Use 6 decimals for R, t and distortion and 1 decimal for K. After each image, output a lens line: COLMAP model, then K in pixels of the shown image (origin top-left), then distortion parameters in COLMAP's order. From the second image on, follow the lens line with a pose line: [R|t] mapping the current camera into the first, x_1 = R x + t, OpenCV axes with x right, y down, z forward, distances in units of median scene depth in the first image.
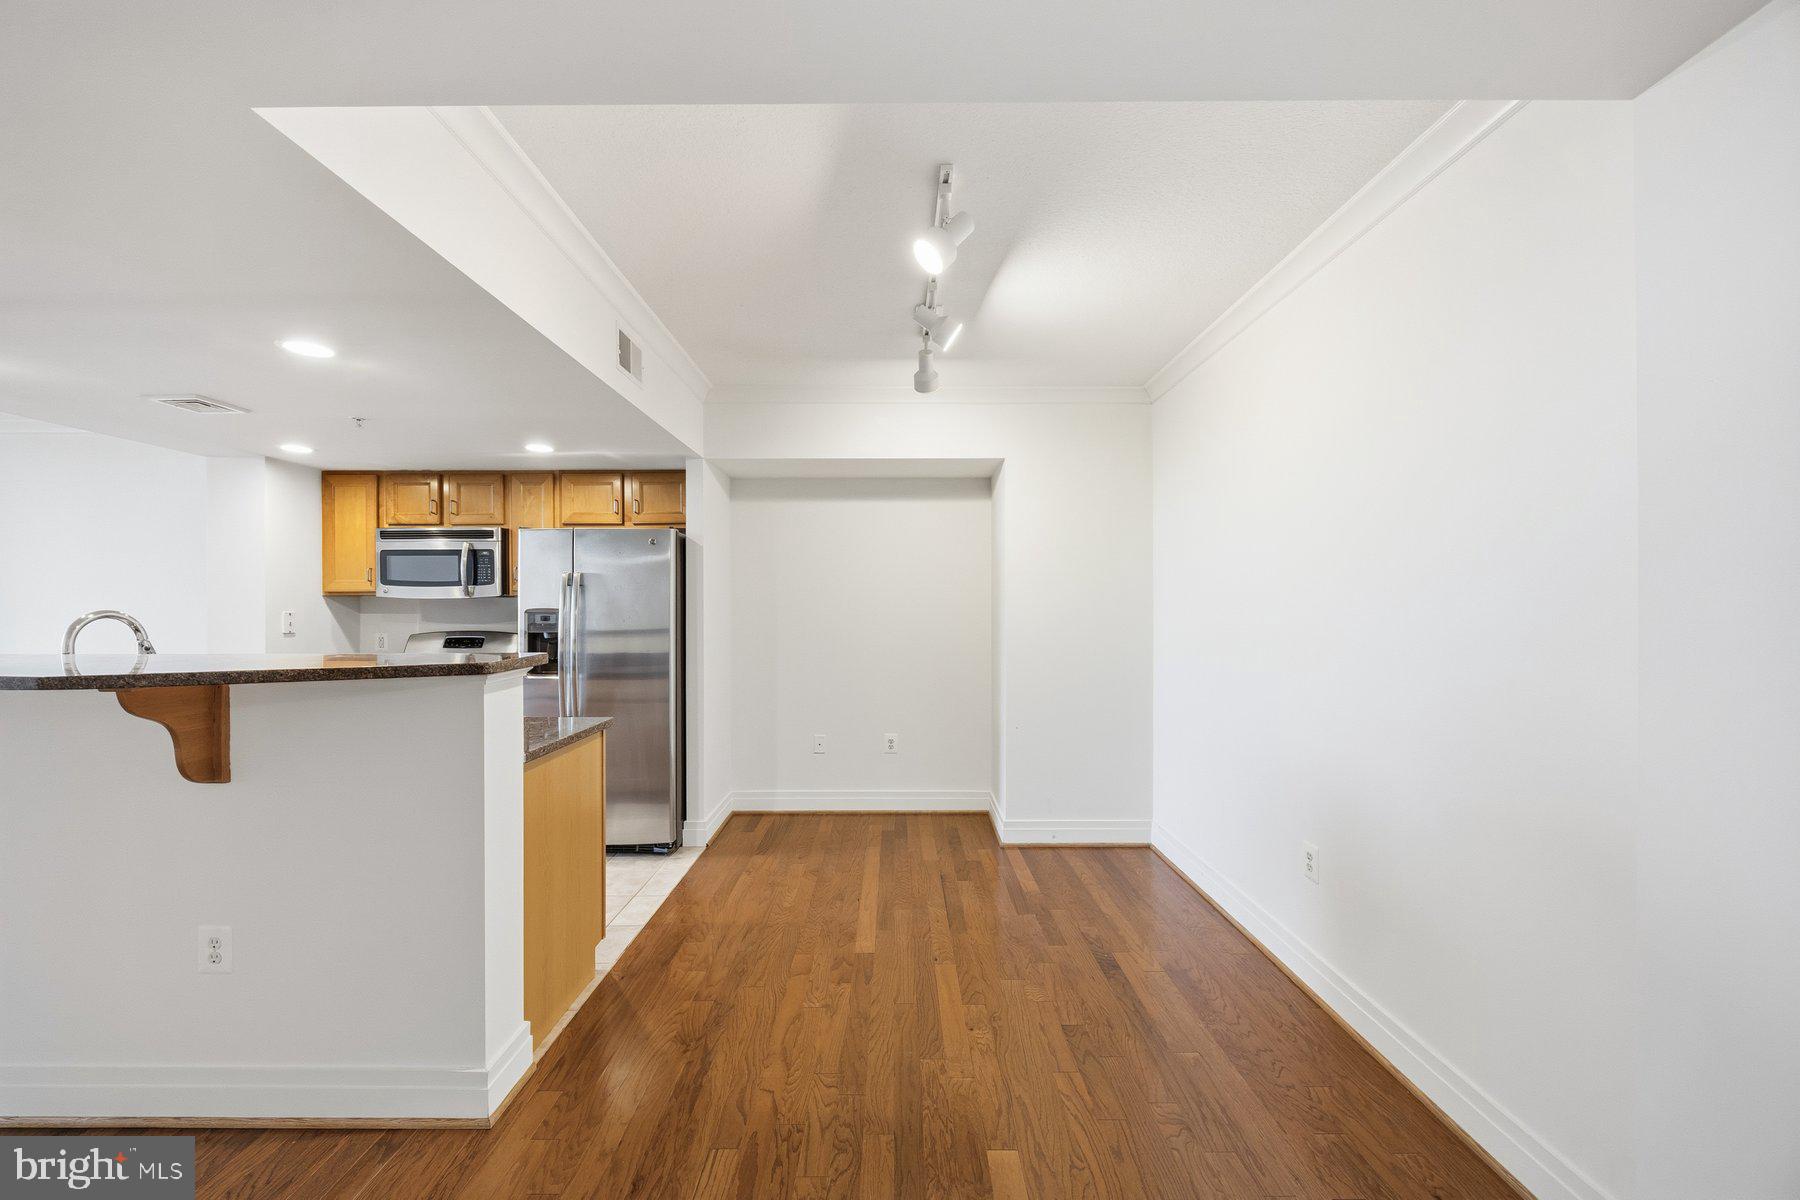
lens RADIAL K [[679.5, 0, 900.1], [0, 679.5, 604.2], [0, 0, 1]] dist [-0.000844, -0.000110]
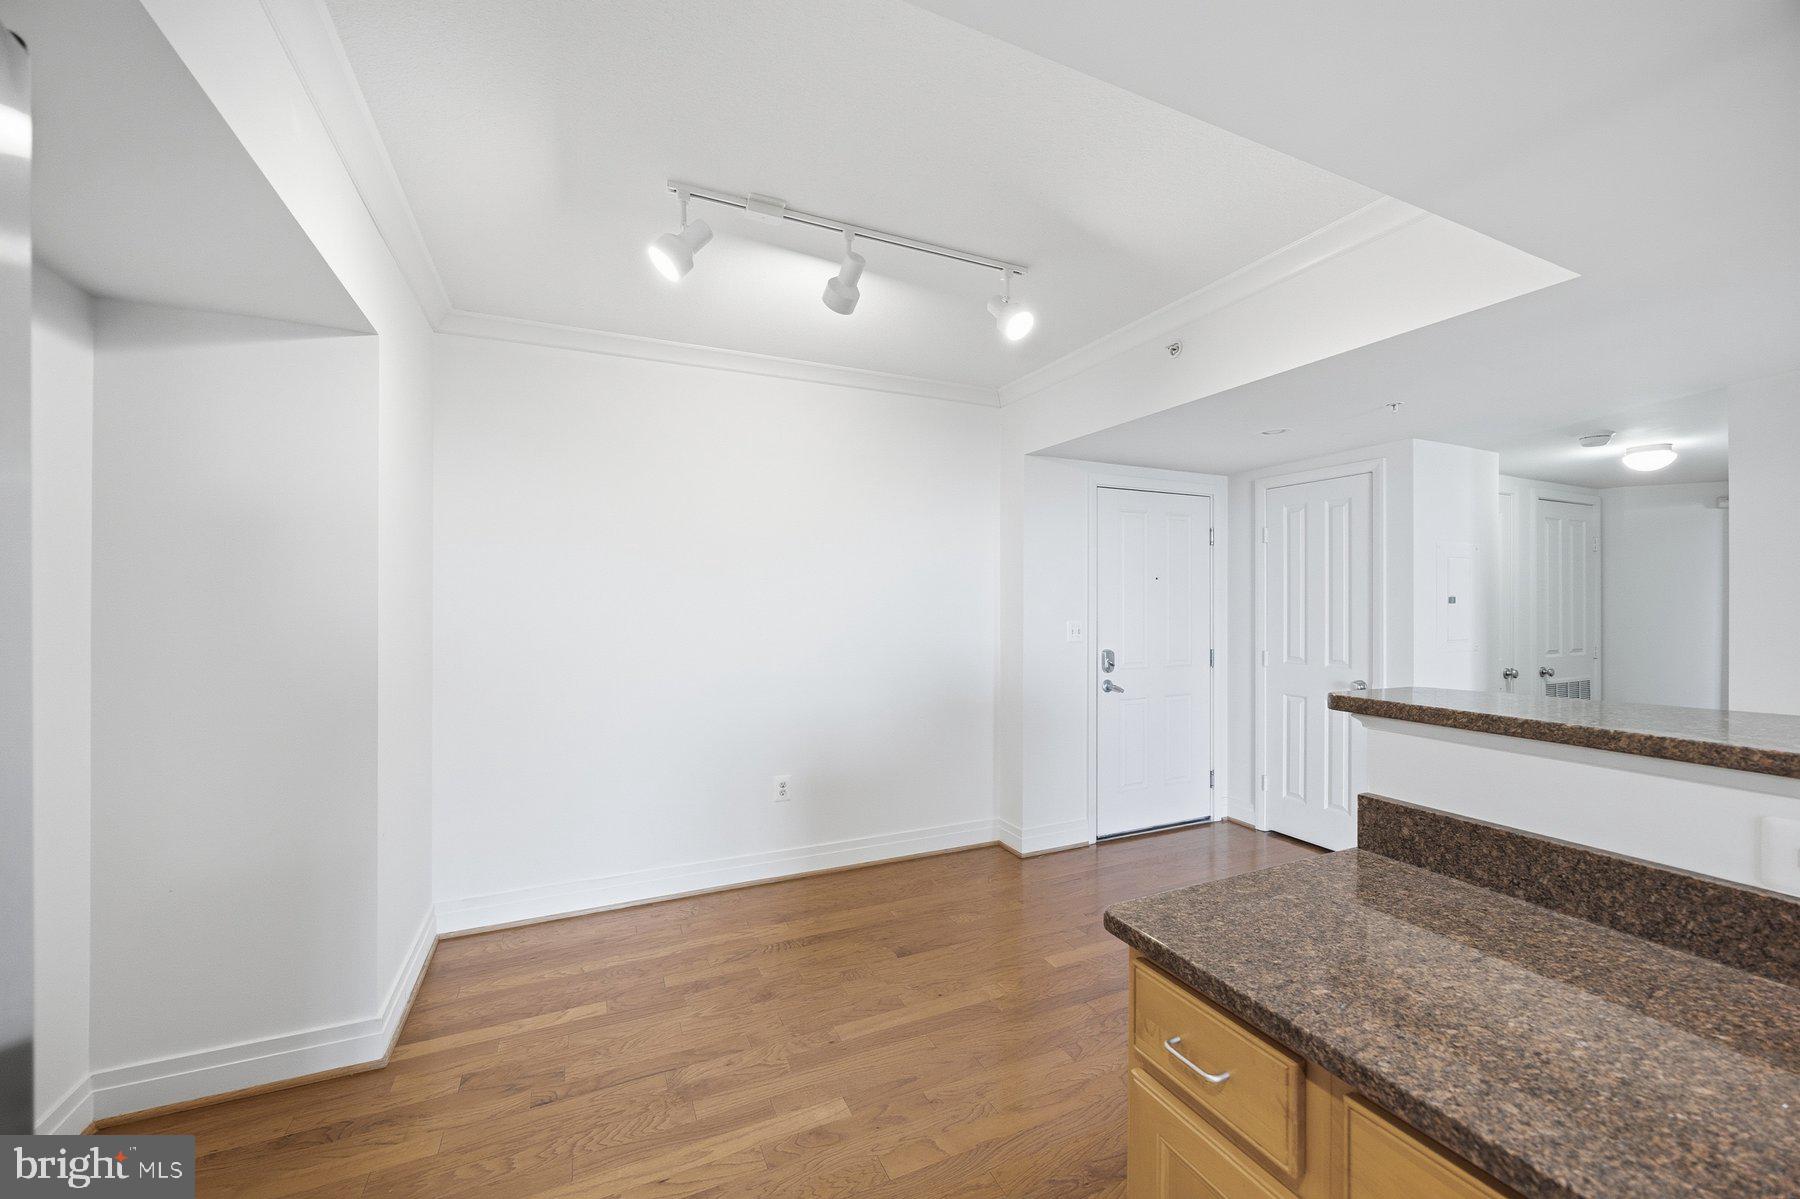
lens RADIAL K [[679.5, 0, 895.0], [0, 679.5, 598.4], [0, 0, 1]] dist [-0.000844, -0.000110]
pose [[-0.395450, 0.000400, 0.918488, -0.667674], [-0.006500, 0.999974, -0.003234, -0.010576], [-0.918465, -0.007249, -0.395437, 1.147726]]
